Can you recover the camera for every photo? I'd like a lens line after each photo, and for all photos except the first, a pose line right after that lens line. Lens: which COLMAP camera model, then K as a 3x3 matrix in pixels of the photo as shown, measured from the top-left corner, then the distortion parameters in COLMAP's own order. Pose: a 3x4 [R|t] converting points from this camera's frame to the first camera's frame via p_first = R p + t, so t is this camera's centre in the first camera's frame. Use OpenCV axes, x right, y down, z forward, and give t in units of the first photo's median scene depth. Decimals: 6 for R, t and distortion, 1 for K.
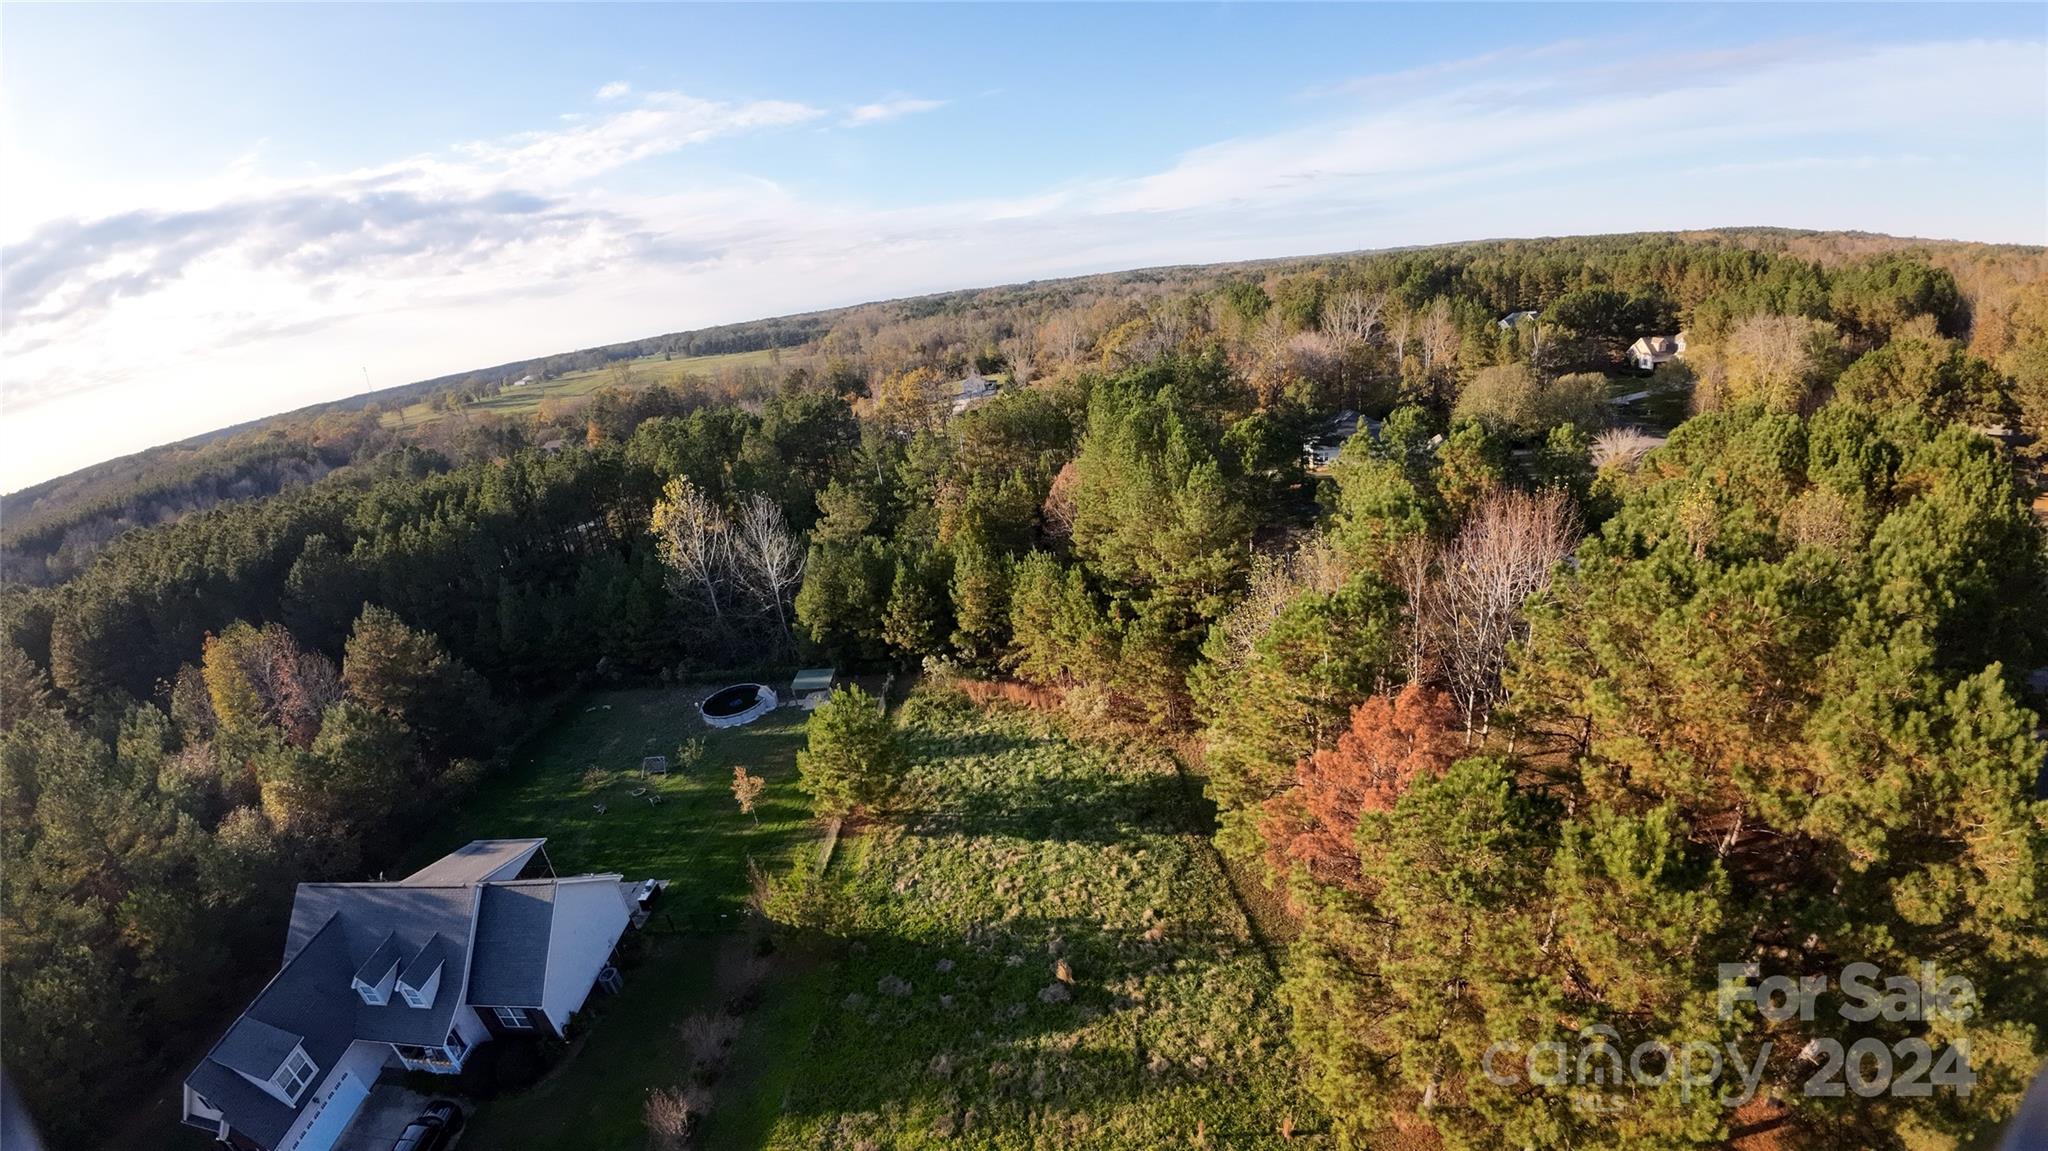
lens RADIAL K [[745.3, 0, 1018.7], [0, 745.3, 574.3], [0, 0, 1]] dist [-0.108930, 0.005842]
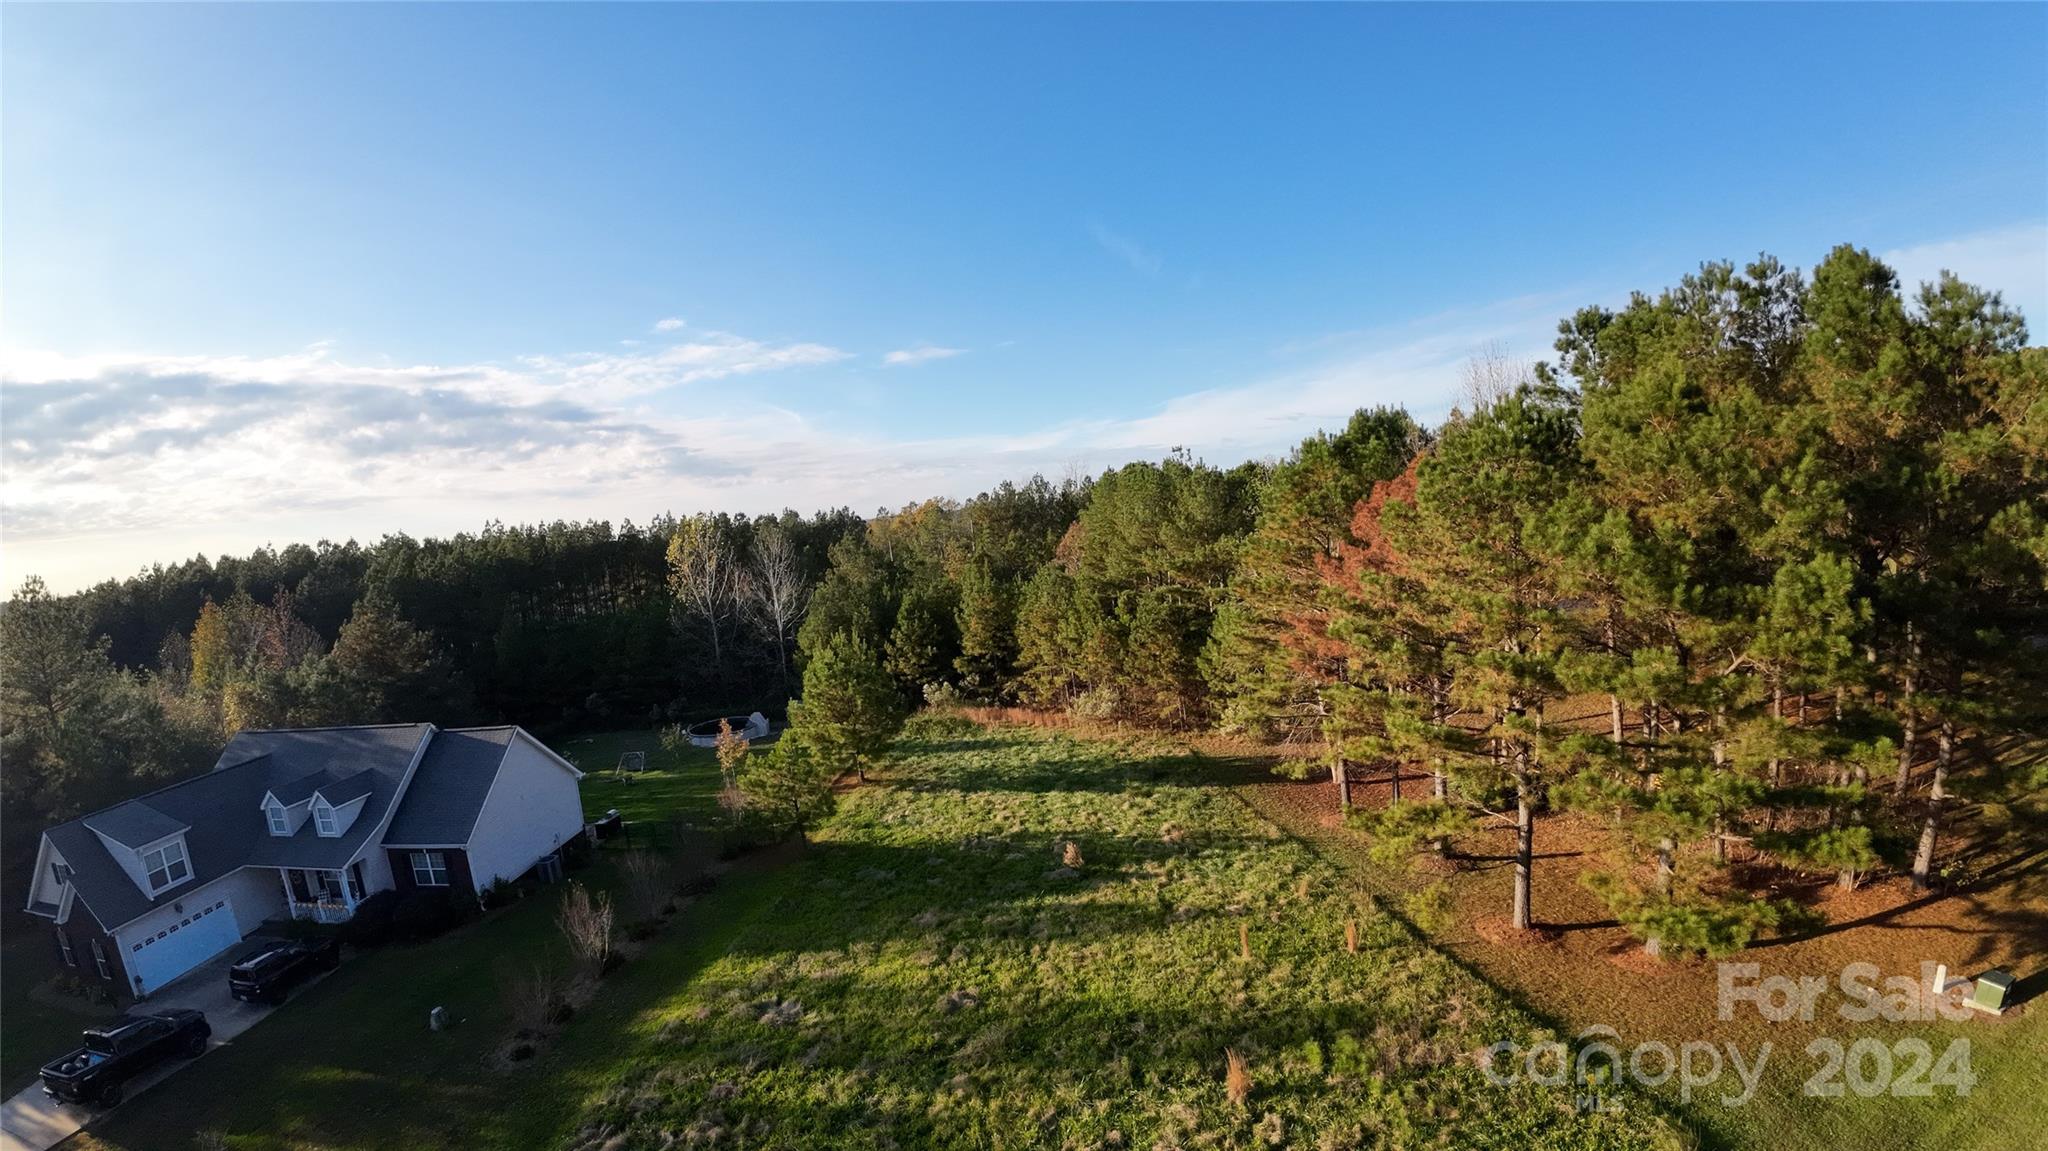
lens RADIAL K [[745.3, 0, 1018.2], [0, 745.3, 585.8], [0, 0, 1]] dist [-0.108930, 0.005842]
pose [[0.999579, 0.027843, -0.008103, -0.002076], [-0.028998, 0.961939, -0.271720, 0.283164], [0.000229, 0.271840, 0.962342, 0.035836]]
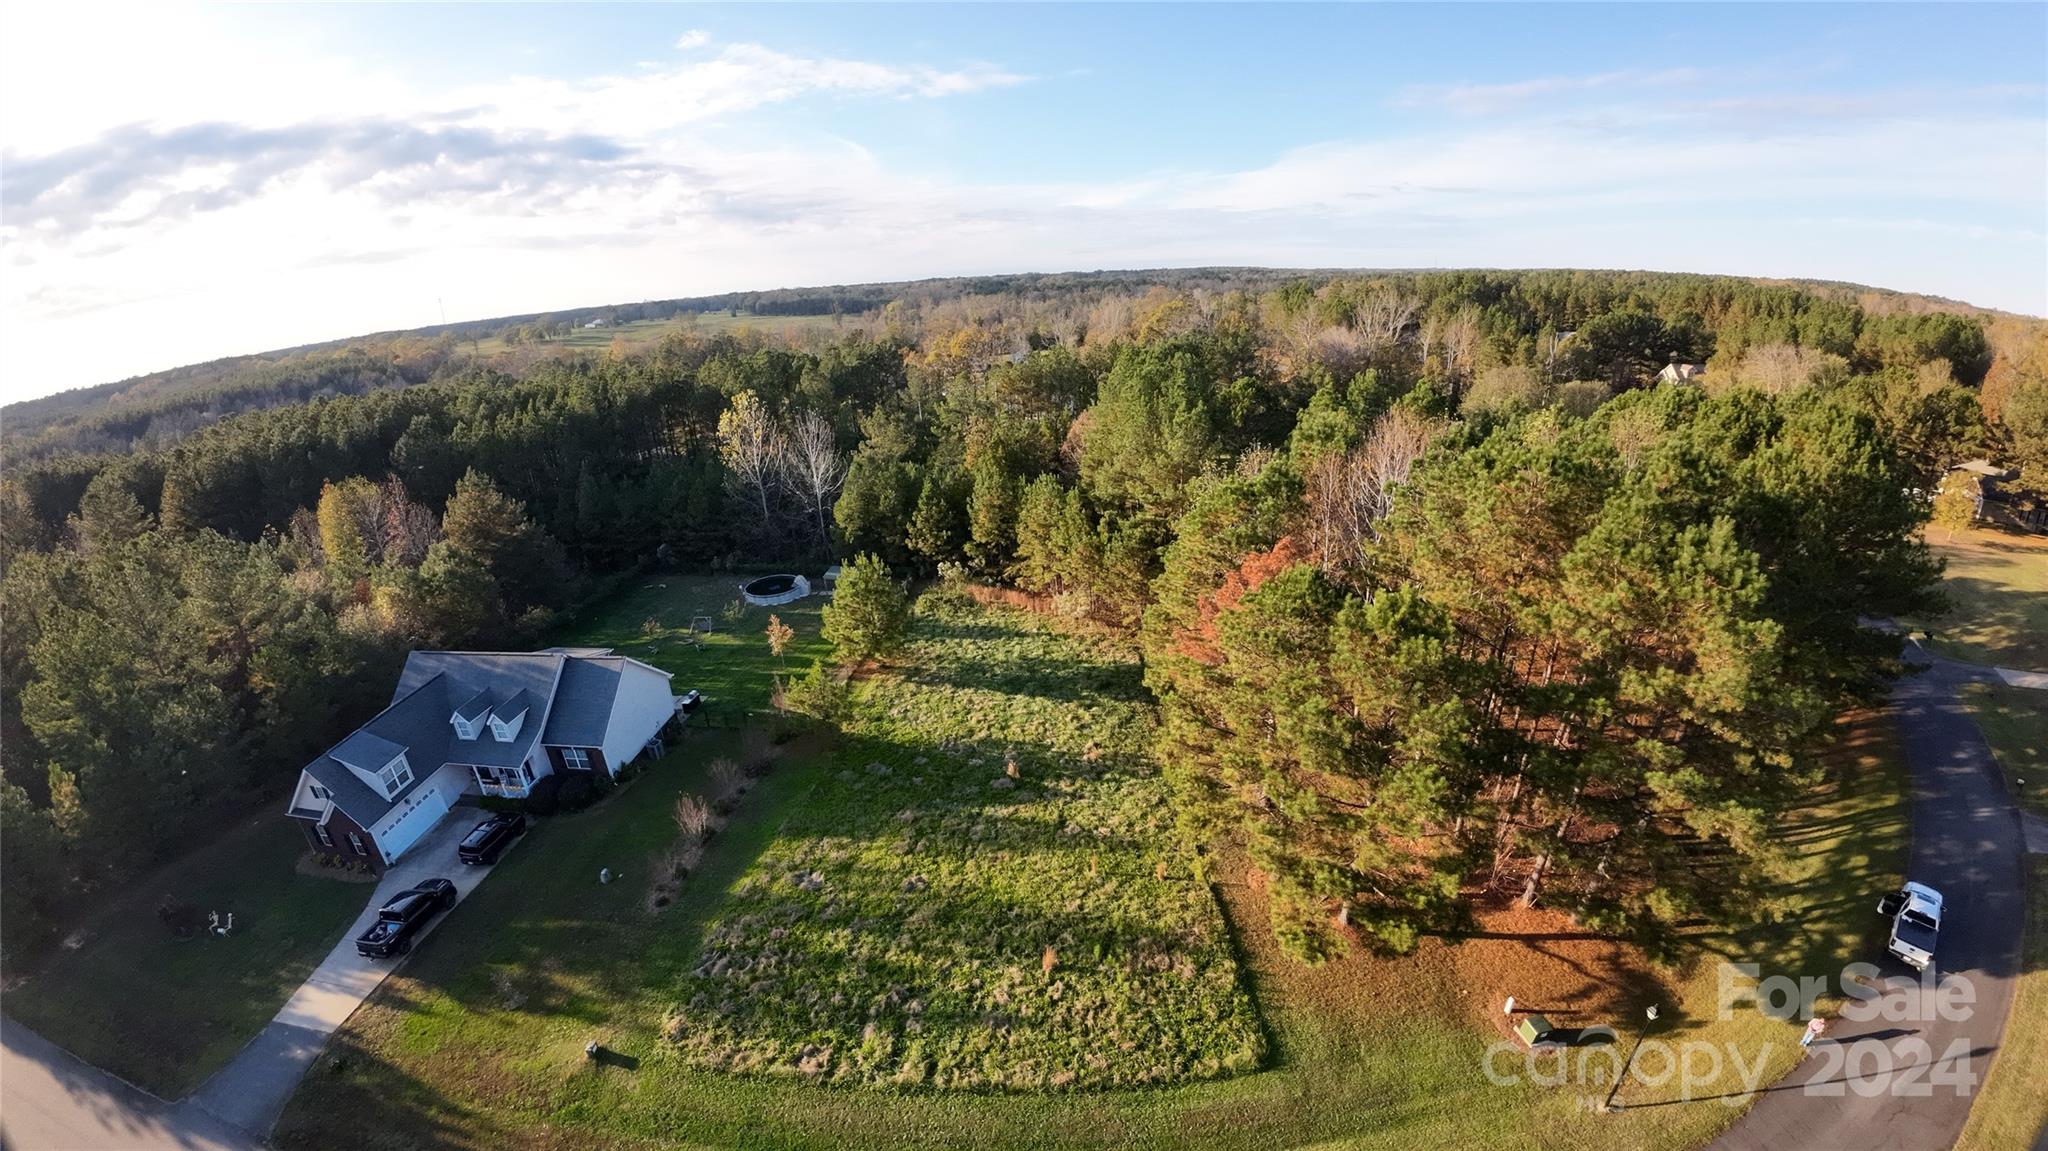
lens RADIAL K [[745.3, 0, 1022.7], [0, 745.3, 577.6], [0, 0, 1]] dist [-0.108930, 0.005842]
pose [[0.994065, 0.098747, -0.045639, 0.062354], [-0.097813, 0.994956, 0.022257, 0.110902], [0.047607, -0.017661, 0.998710, -0.164052]]
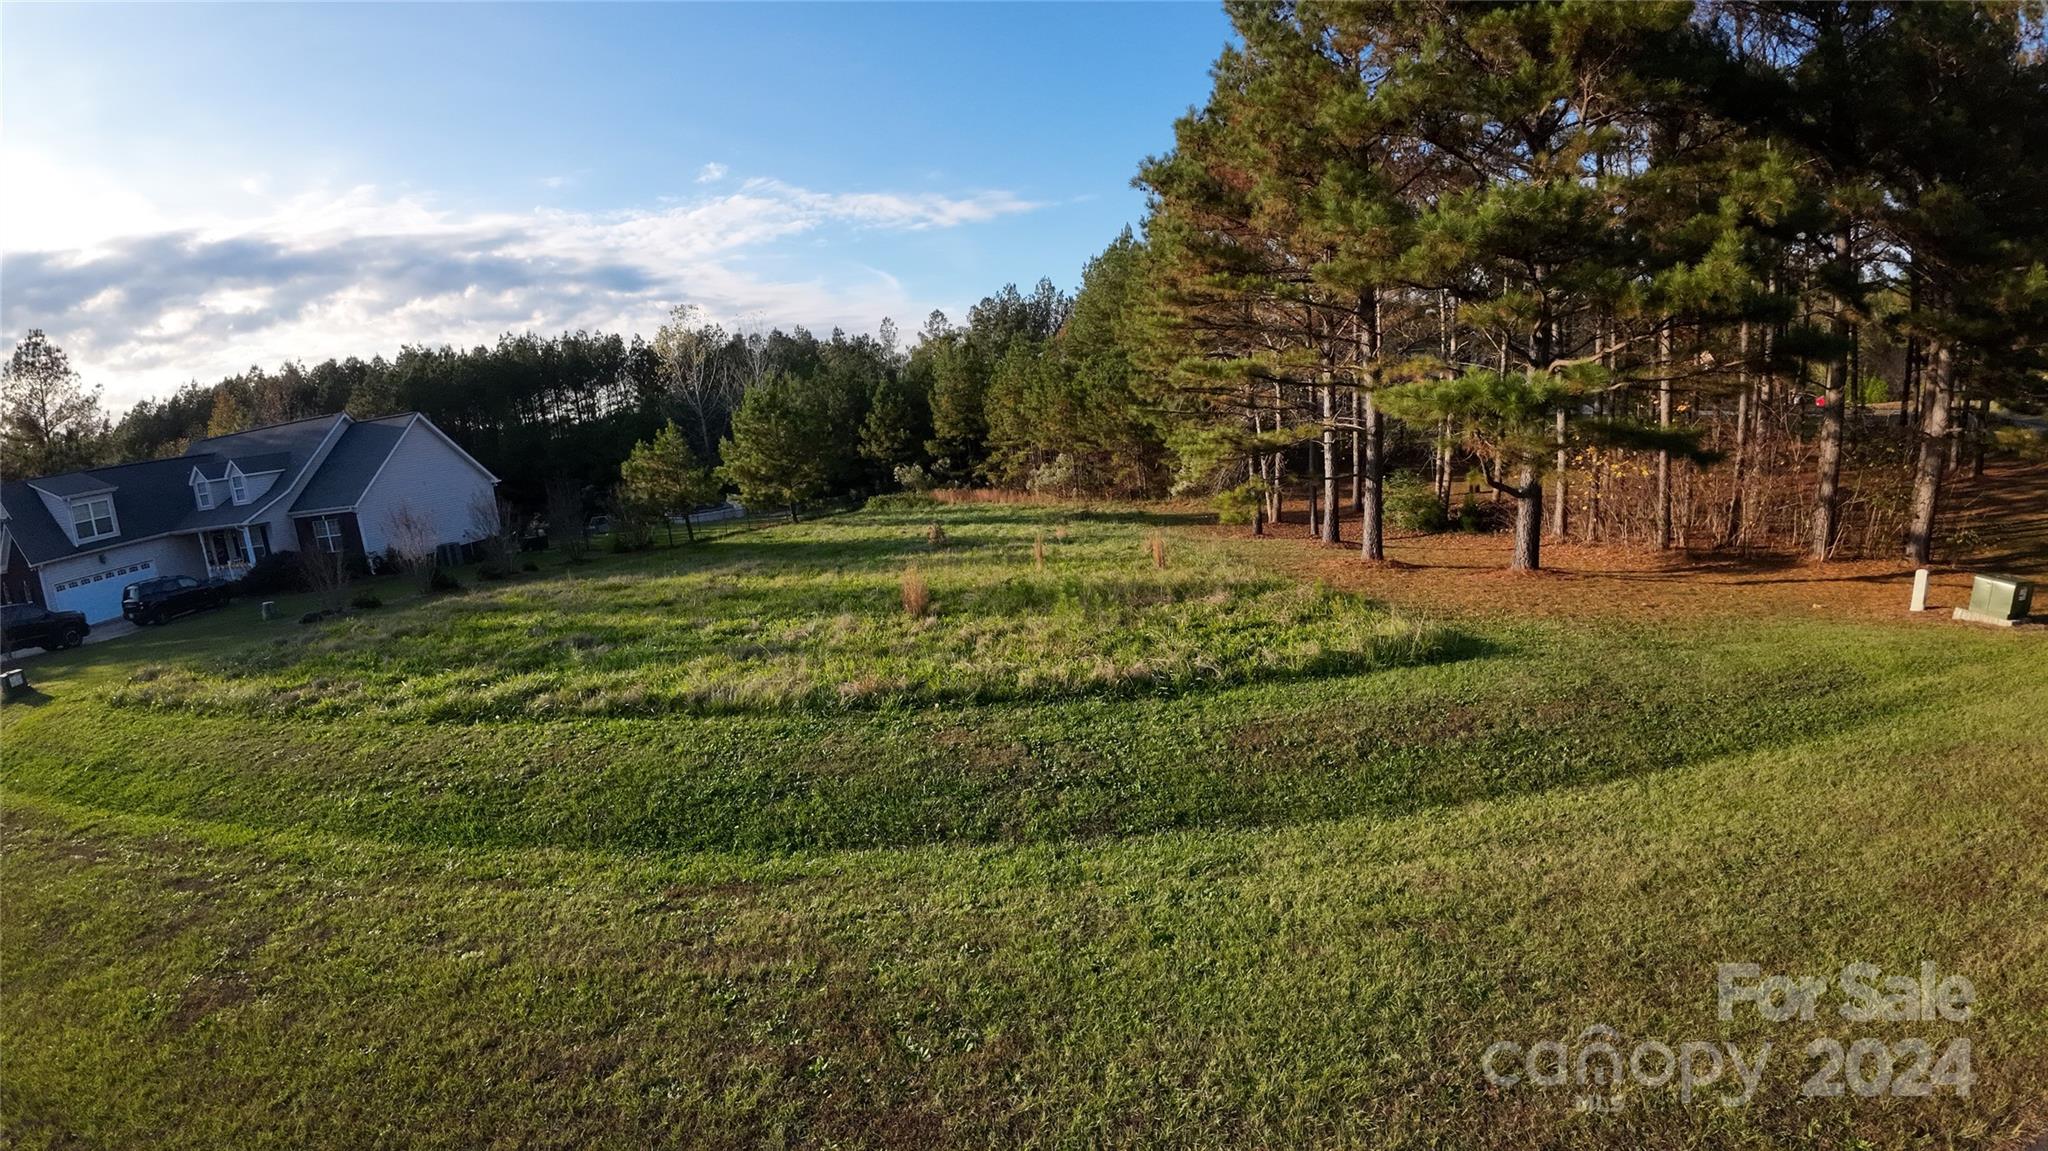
lens RADIAL K [[745.3, 0, 1023.3], [0, 745.3, 600.5], [0, 0, 1]] dist [-0.108930, 0.005842]
pose [[0.994524, 0.065327, -0.081575, 0.139322], [-0.073115, 0.992649, -0.096451, 0.411460], [0.074674, 0.101888, 0.991989, 0.102236]]
